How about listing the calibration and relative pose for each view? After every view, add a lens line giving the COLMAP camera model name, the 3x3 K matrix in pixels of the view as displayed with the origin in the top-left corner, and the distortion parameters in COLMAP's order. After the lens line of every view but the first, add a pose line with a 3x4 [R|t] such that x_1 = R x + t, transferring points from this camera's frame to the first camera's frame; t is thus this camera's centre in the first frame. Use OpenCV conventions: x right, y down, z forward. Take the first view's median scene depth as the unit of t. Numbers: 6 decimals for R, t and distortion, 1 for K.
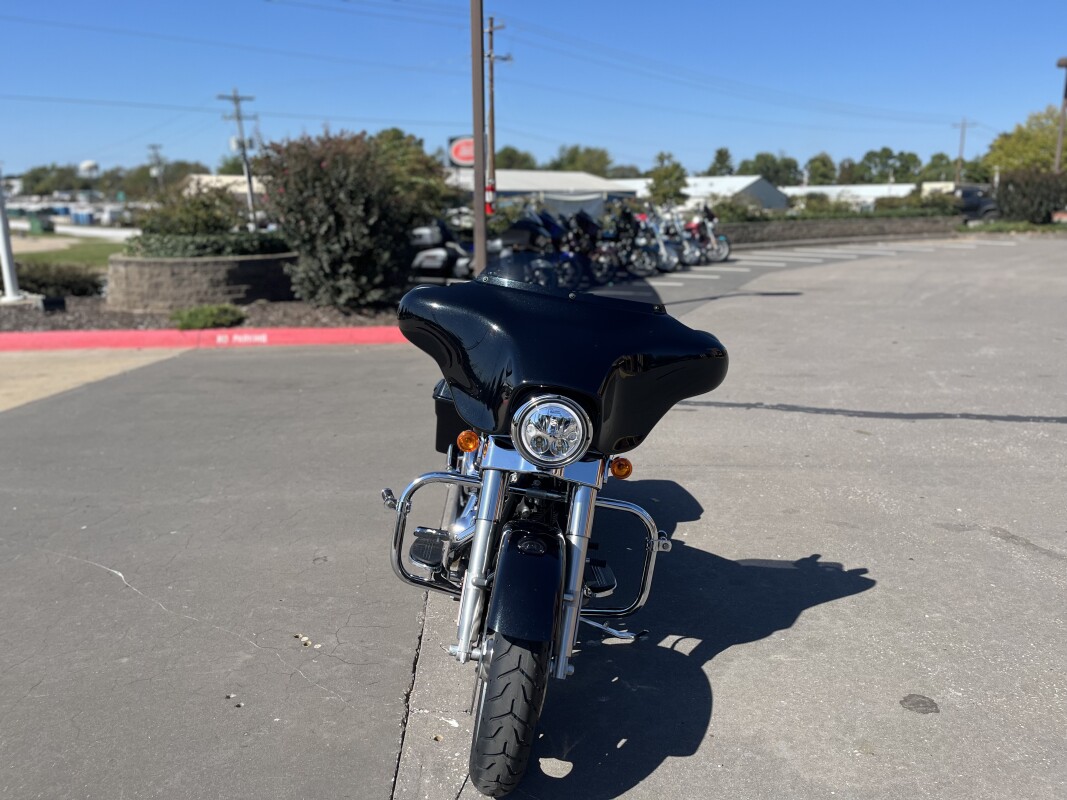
lens RADIAL K [[809.1, 0, 527.9], [0, 809.1, 403.3], [0, 0, 1]] dist [0.014029, -0.005262]
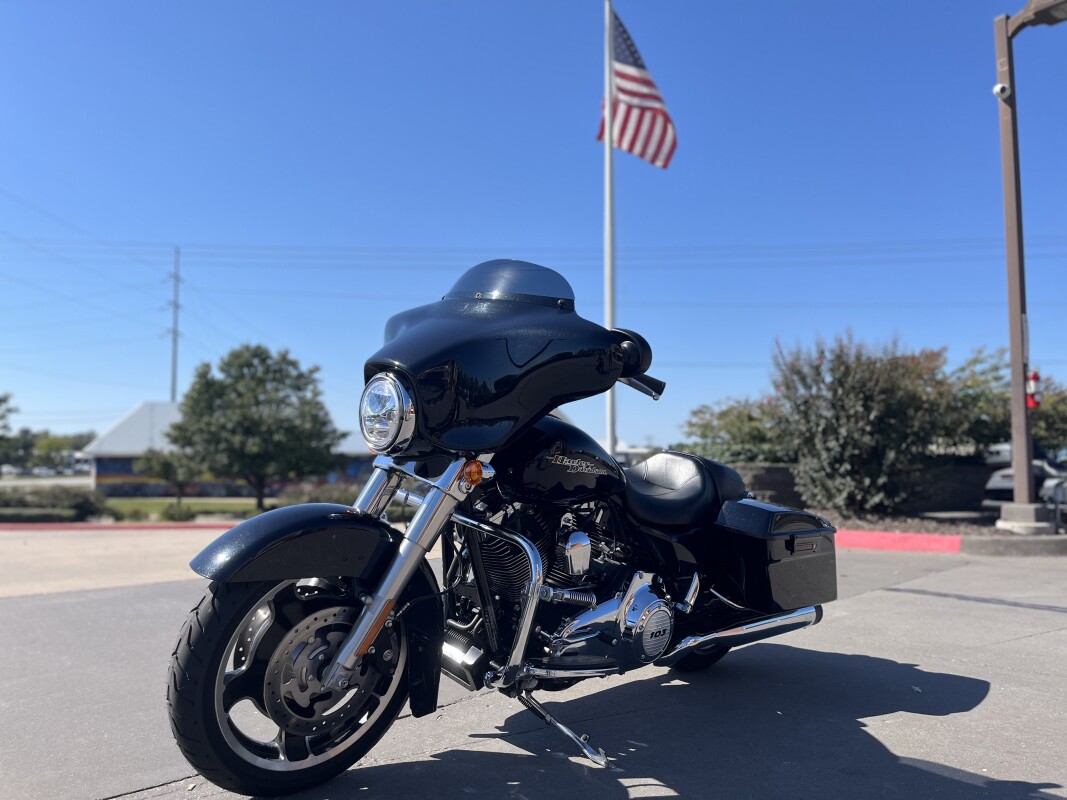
lens RADIAL K [[809.1, 0, 537.4], [0, 809.1, 404.1], [0, 0, 1]] dist [0.014029, -0.005262]
pose [[0.680686, -0.053811, -0.730596, 0.216448], [-0.186222, 0.951828, -0.243606, 0.056341], [0.708511, 0.301873, 0.637875, 0.128817]]
